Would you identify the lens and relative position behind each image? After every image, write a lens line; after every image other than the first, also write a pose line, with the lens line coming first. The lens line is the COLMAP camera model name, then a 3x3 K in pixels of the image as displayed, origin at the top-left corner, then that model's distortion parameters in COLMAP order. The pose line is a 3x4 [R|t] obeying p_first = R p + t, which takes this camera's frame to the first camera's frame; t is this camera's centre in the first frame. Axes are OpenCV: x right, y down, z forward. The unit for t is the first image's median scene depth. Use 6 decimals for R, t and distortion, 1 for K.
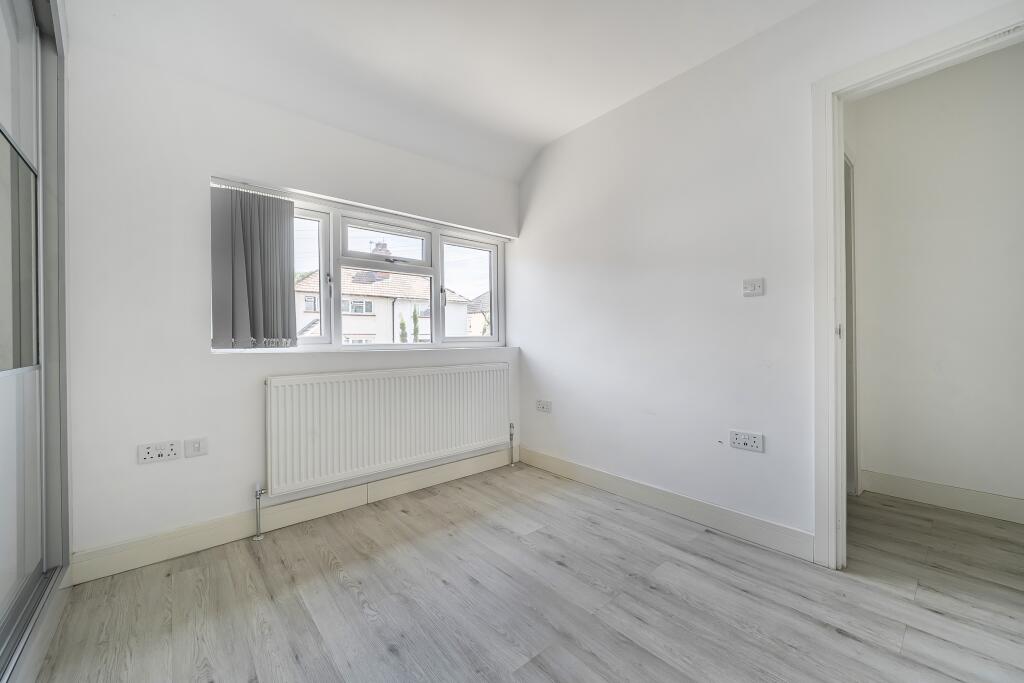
lens RADIAL K [[399.3, 0, 505.5], [0, 399.3, 339.6], [0, 0, 1]] dist [-0.001655, -0.000145]
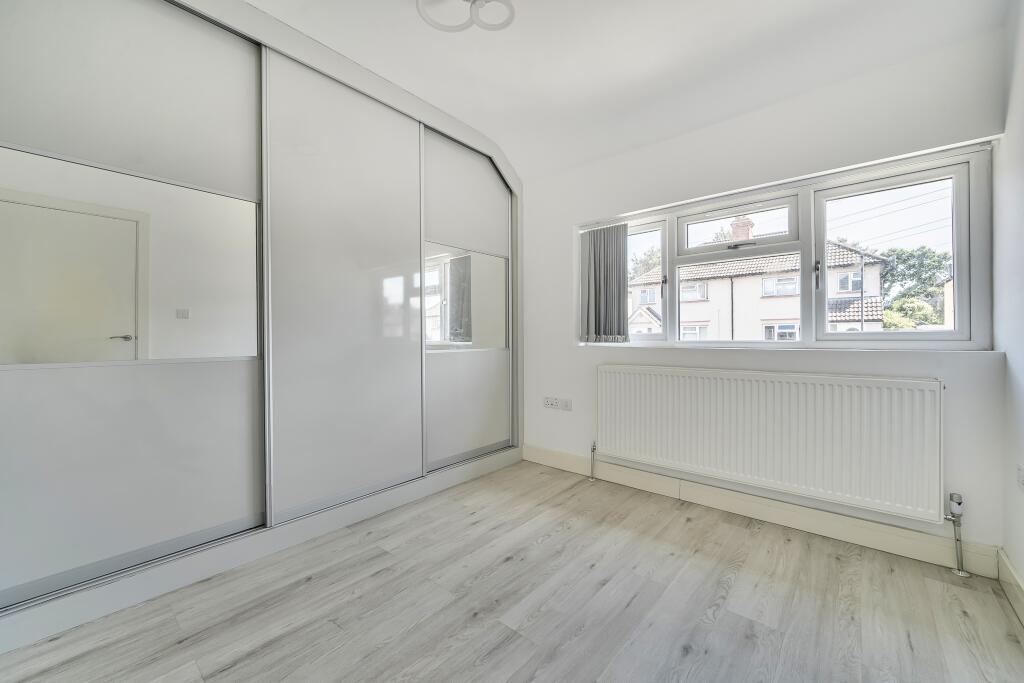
lens RADIAL K [[399.3, 0, 505.5], [0, 399.3, 339.6], [0, 0, 1]] dist [-0.001655, -0.000145]
pose [[0.143534, 0.013481, -0.989554, 0.590610], [0.001035, 0.999905, 0.013773, -0.006433], [0.989645, -0.003001, 0.143506, 0.426704]]
